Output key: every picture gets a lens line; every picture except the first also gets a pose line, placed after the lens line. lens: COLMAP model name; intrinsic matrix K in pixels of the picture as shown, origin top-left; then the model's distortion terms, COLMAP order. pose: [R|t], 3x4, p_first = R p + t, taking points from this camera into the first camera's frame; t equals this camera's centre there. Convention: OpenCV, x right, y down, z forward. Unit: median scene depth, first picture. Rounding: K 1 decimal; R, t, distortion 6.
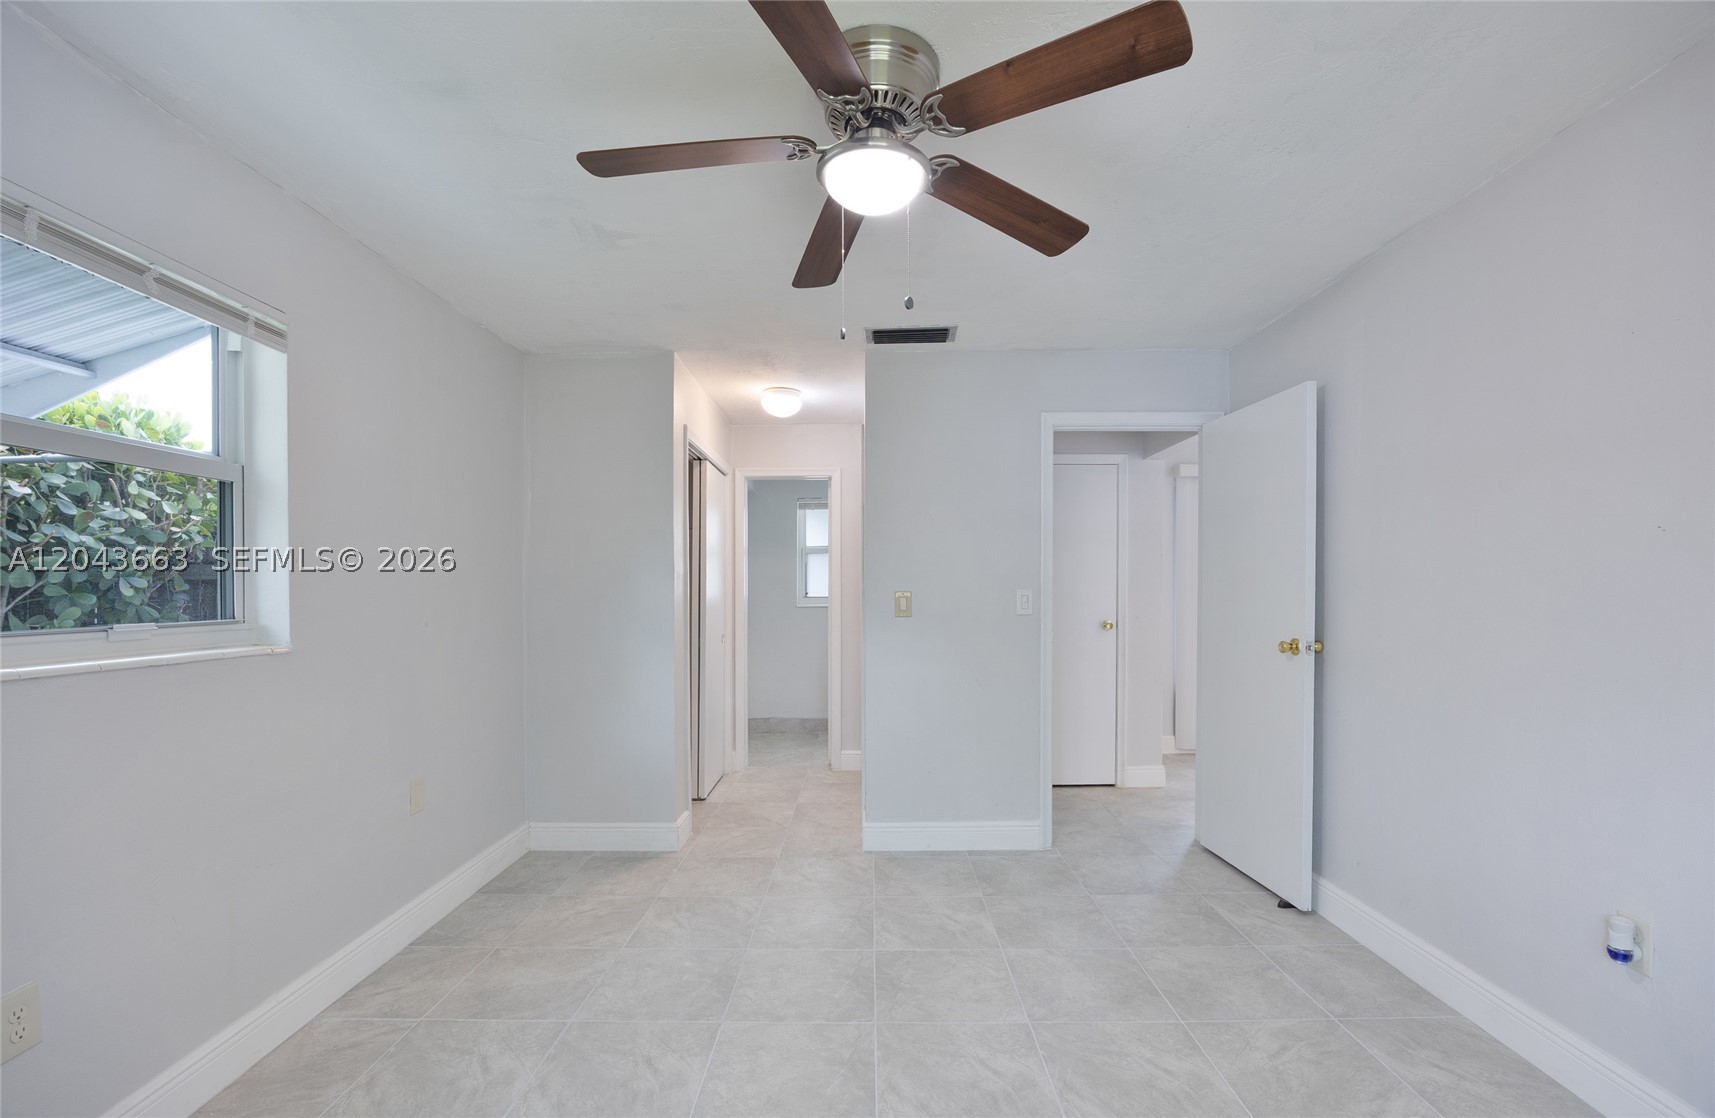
lens RADIAL K [[735.8, 0, 860.8], [0, 735.8, 595.2], [0, 0, 1]] dist [-0.017417, -0.000093]
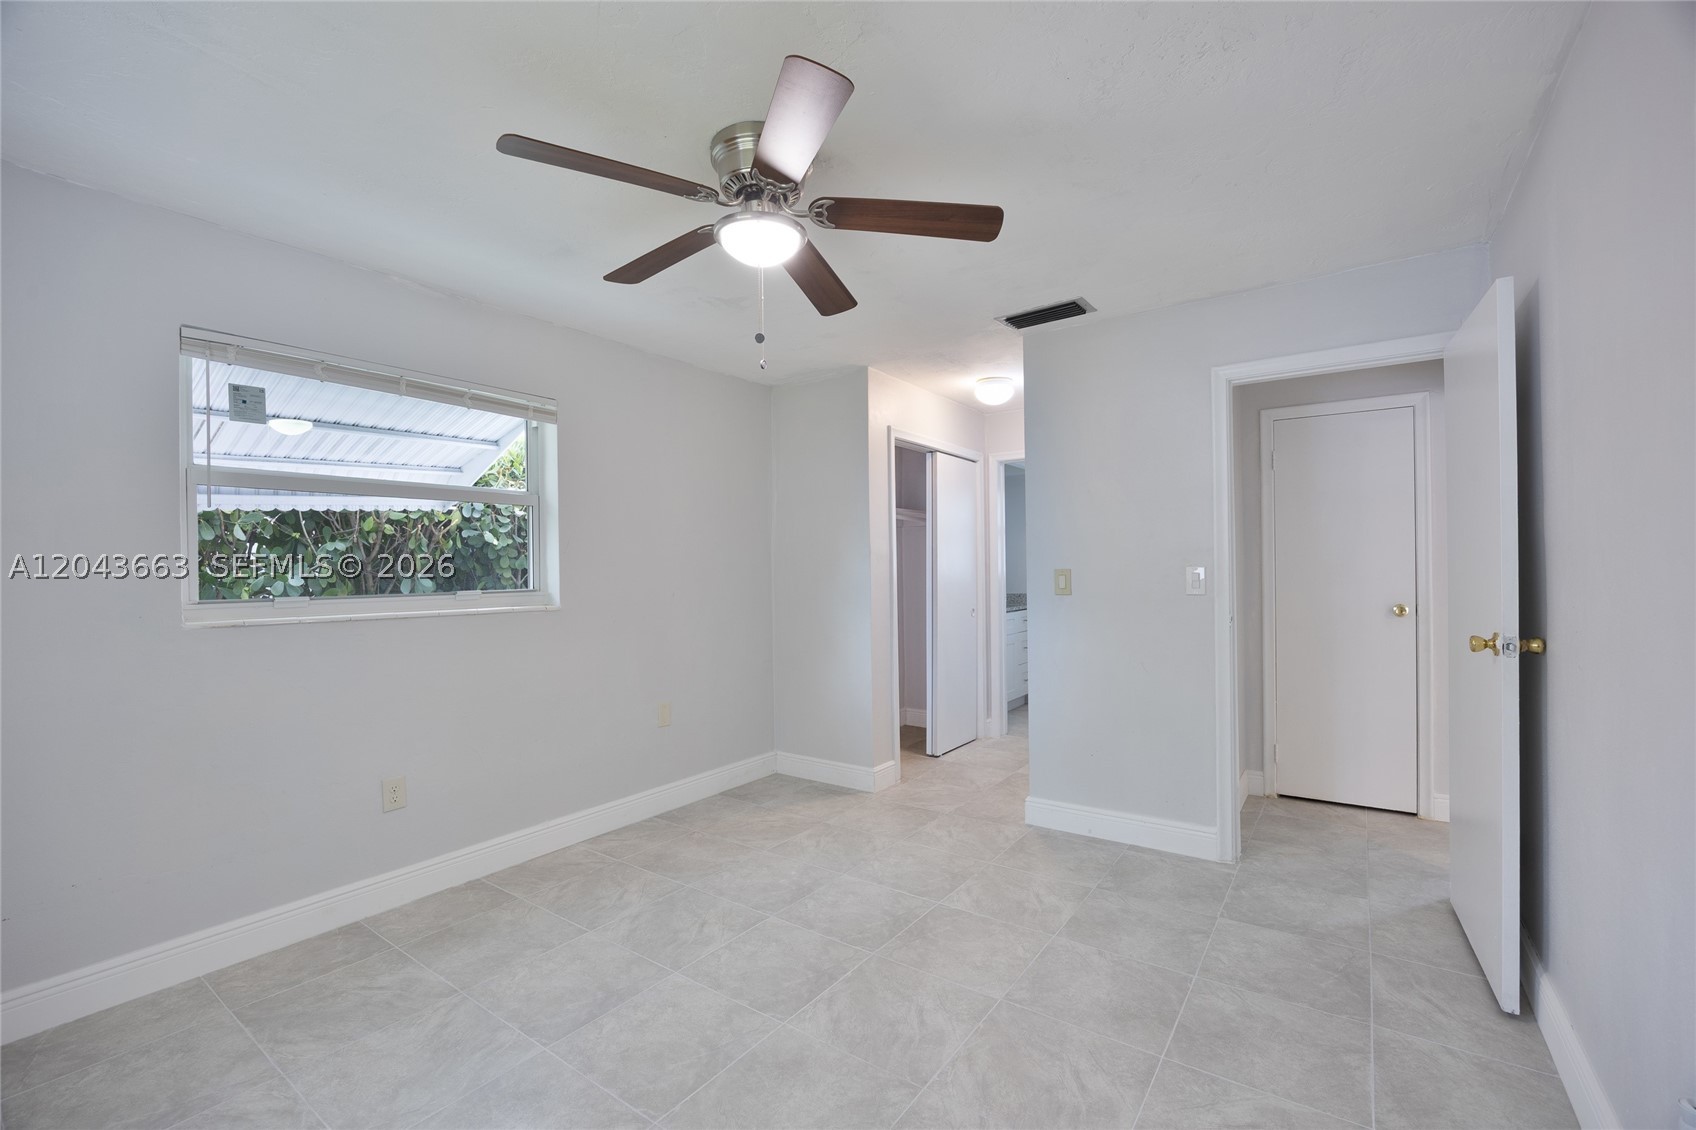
lens RADIAL K [[712.9, 0, 848.0], [0, 712.9, 565.0], [0, 0, 1]] dist [-0.023721, 0.005133]
pose [[0.820275, -0.007616, -0.571919, 0.435386], [0.002606, 0.999951, -0.009579, -0.003082], [0.571964, 0.006367, 0.820254, 0.055244]]
